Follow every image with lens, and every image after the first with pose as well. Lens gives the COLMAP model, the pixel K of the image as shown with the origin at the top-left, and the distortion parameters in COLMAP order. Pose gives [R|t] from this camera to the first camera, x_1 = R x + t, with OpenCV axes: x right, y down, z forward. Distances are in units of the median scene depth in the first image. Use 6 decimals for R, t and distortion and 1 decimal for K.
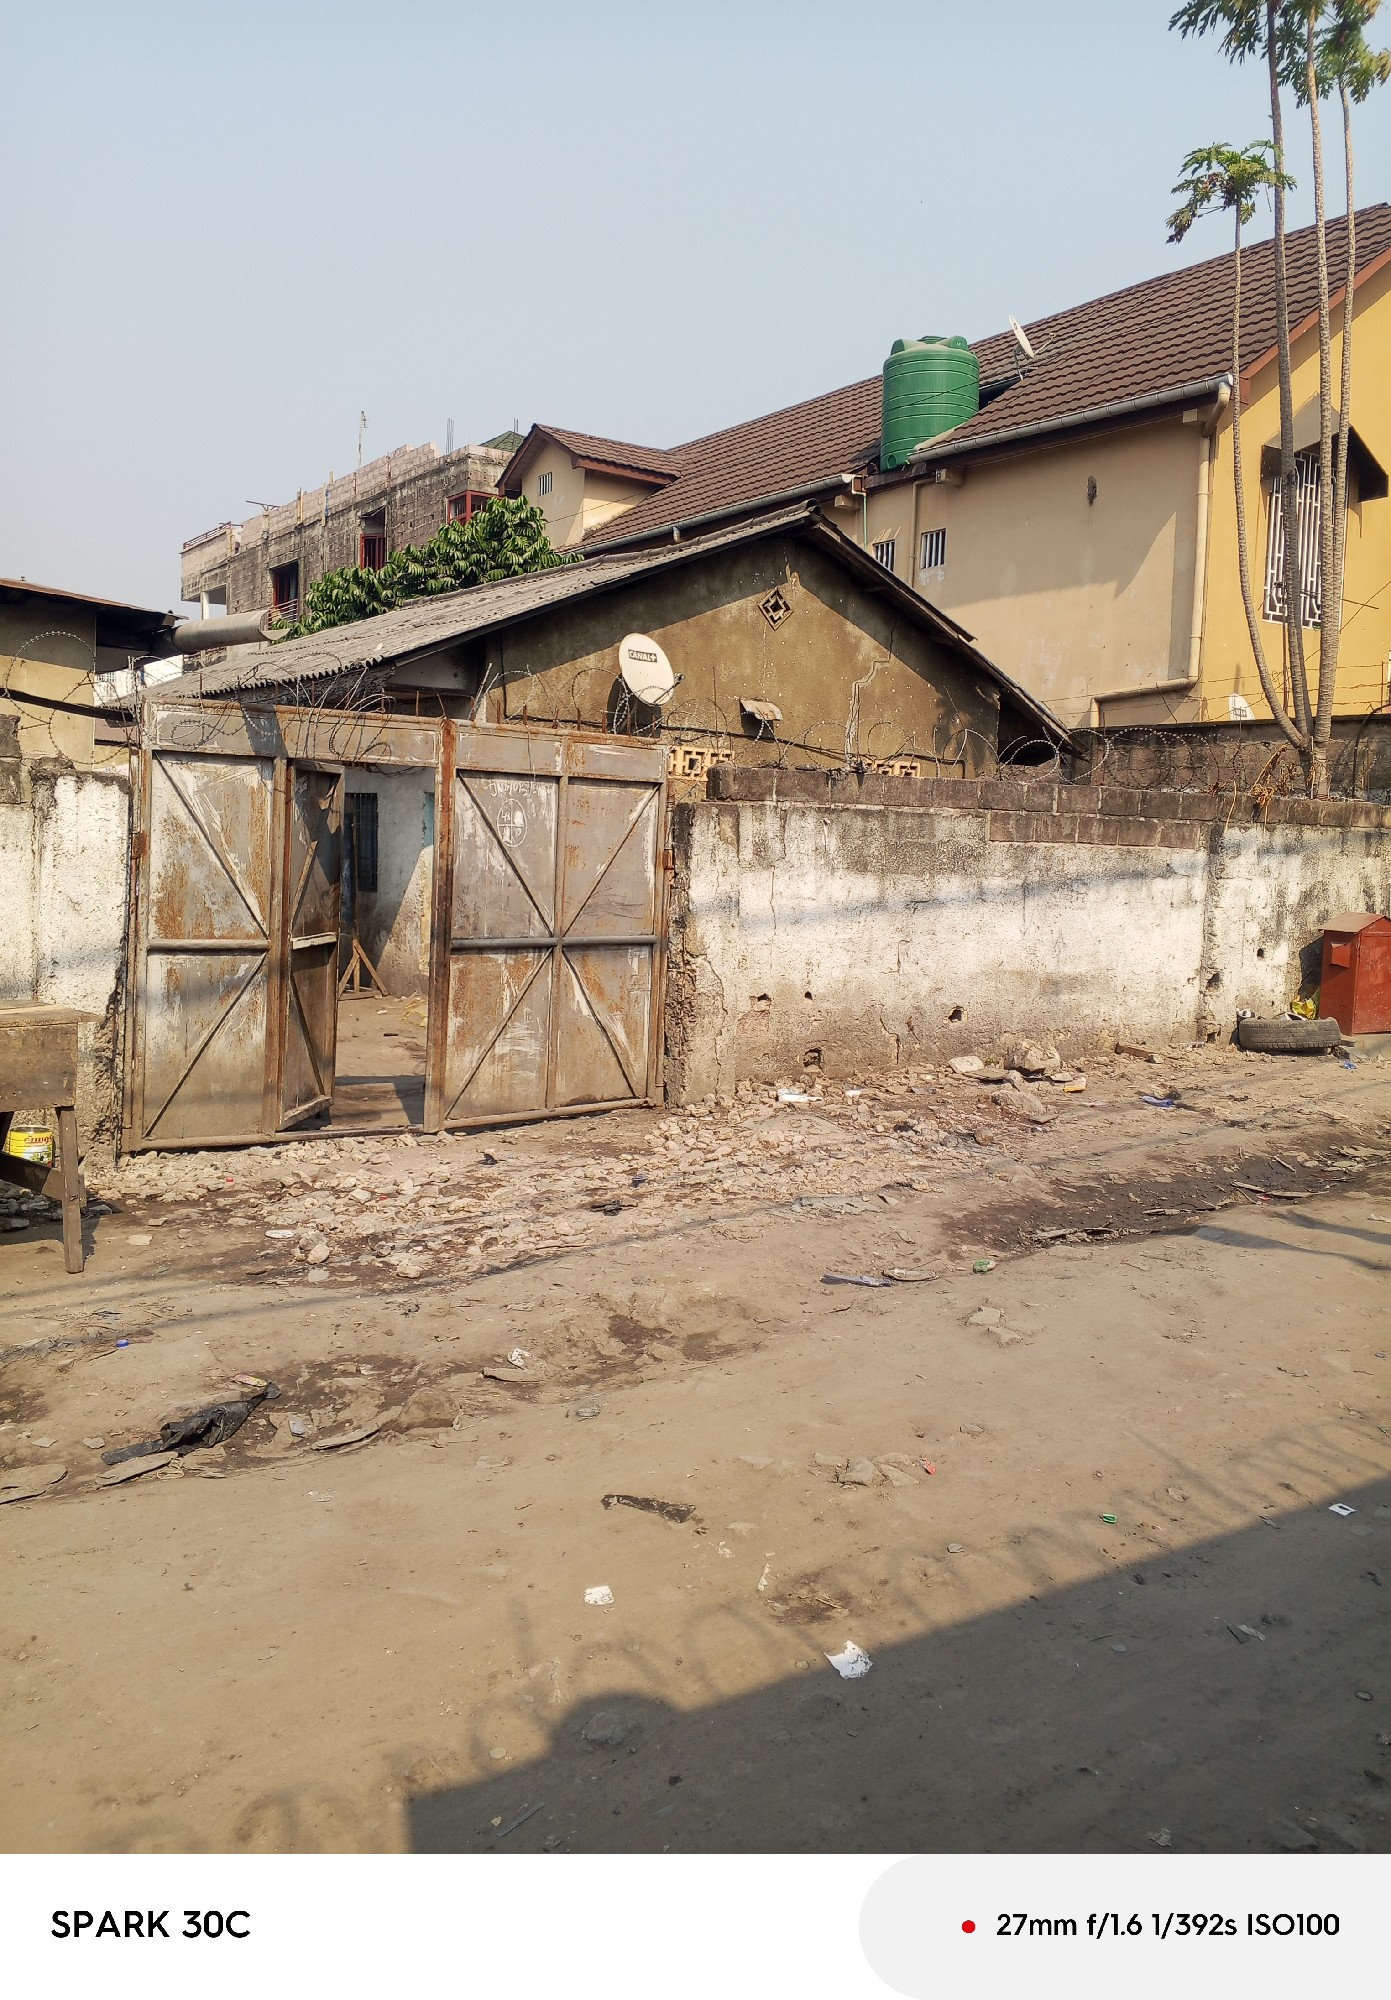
lens RADIAL K [[1520.2, 0, 690.2], [0, 1520.2, 992.6], [0, 0, 1]] dist [0.092447, -0.078008]
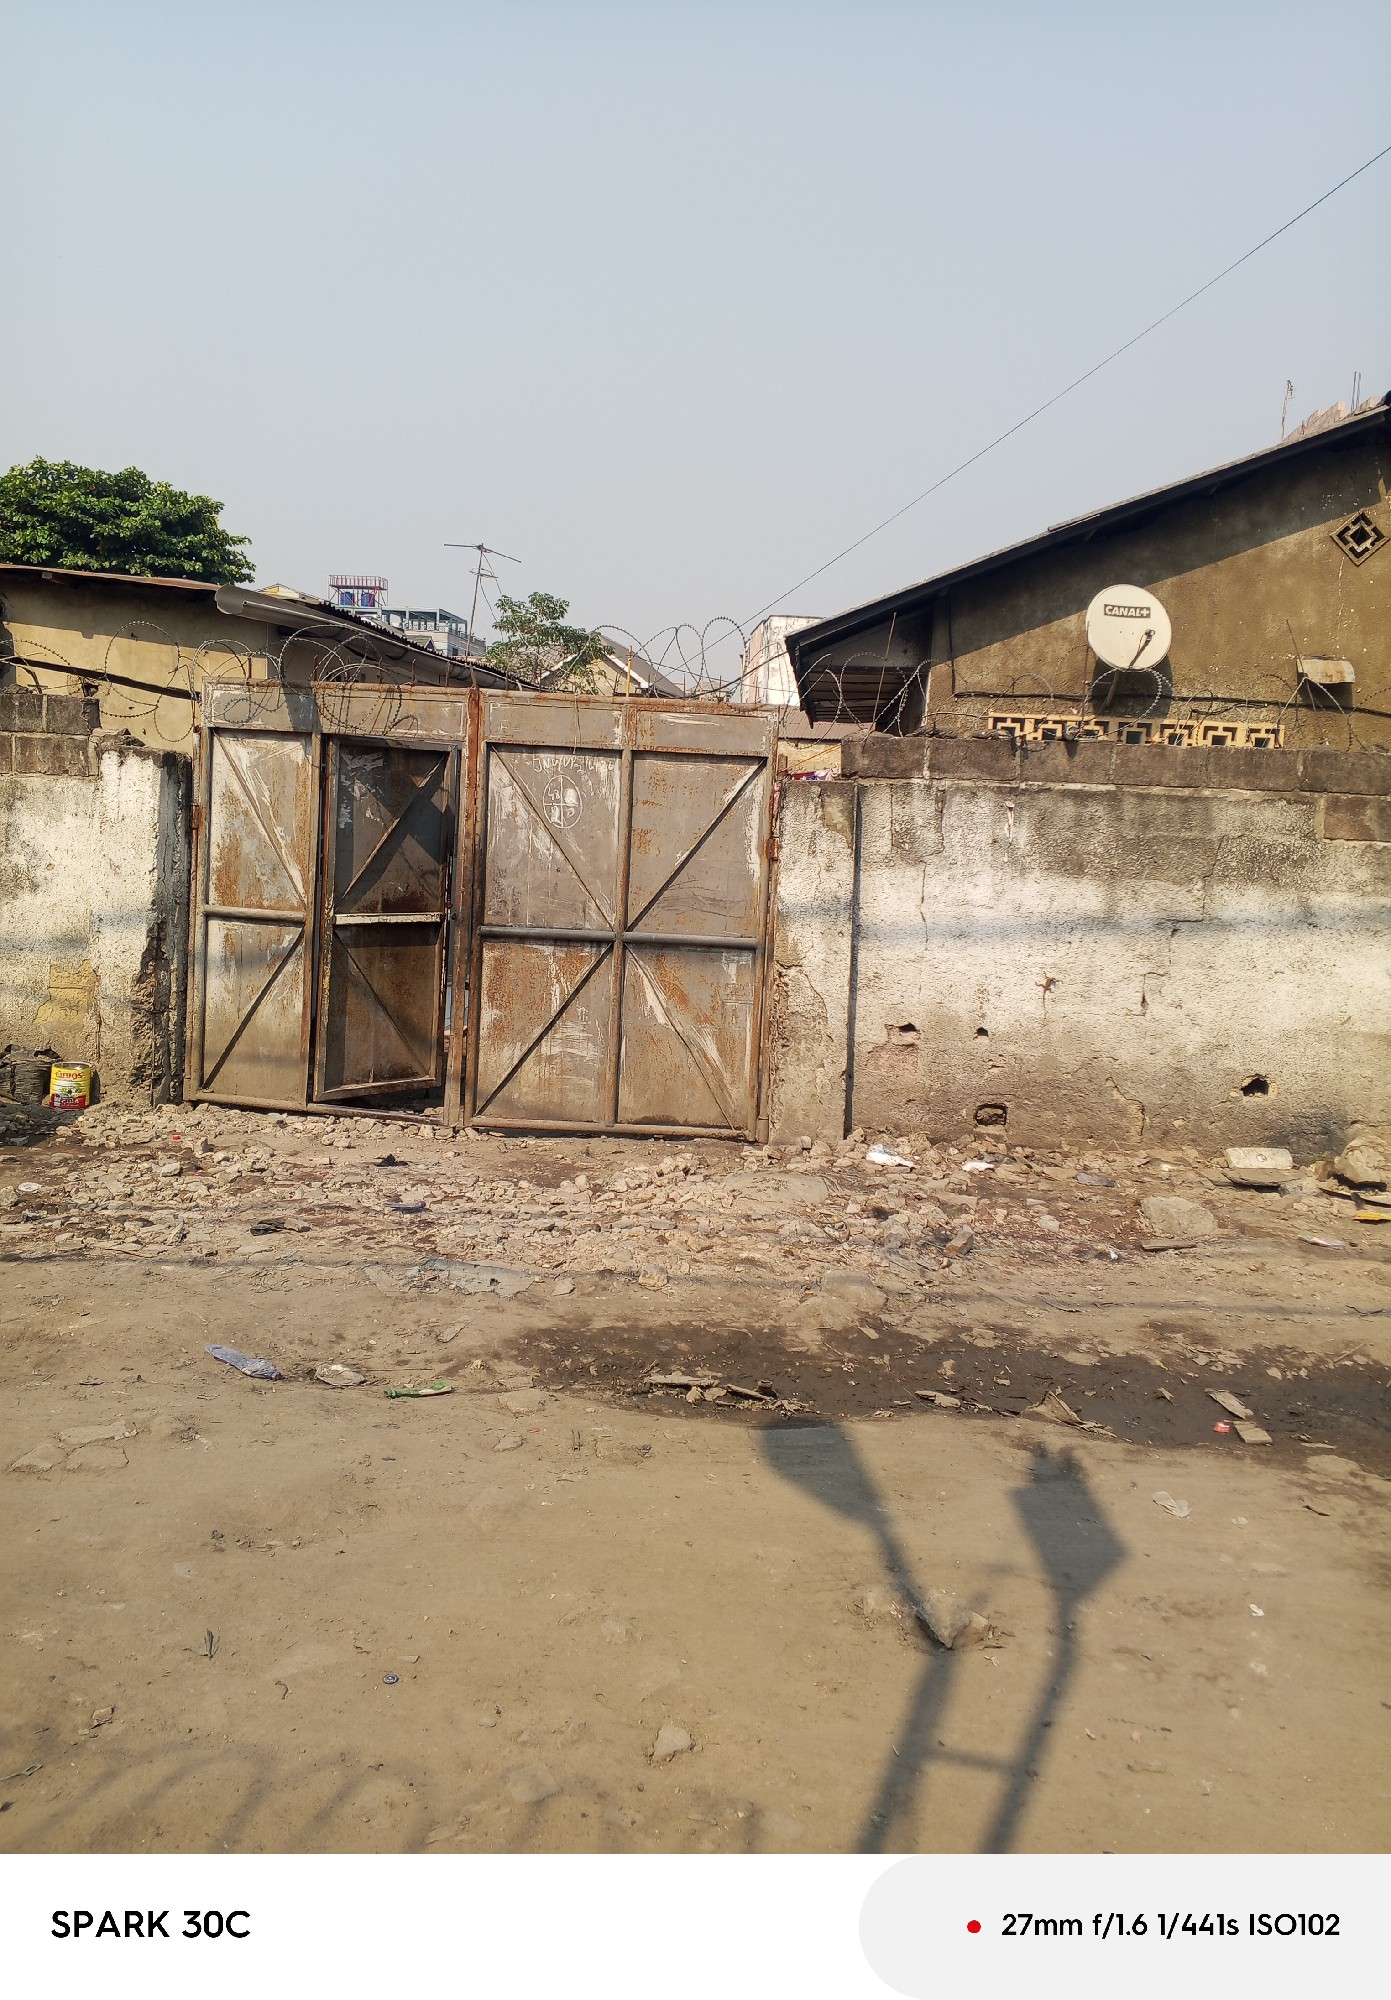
lens RADIAL K [[1454.3, 0, 495.8], [0, 1454.3, 963.2], [0, 0, 1]] dist [0.165061, -0.213837]
pose [[0.772048, 0.080153, -0.630490, 0.383729], [-0.090111, 0.995799, 0.016251, -0.024789], [0.629144, 0.044267, 0.776027, 0.288042]]
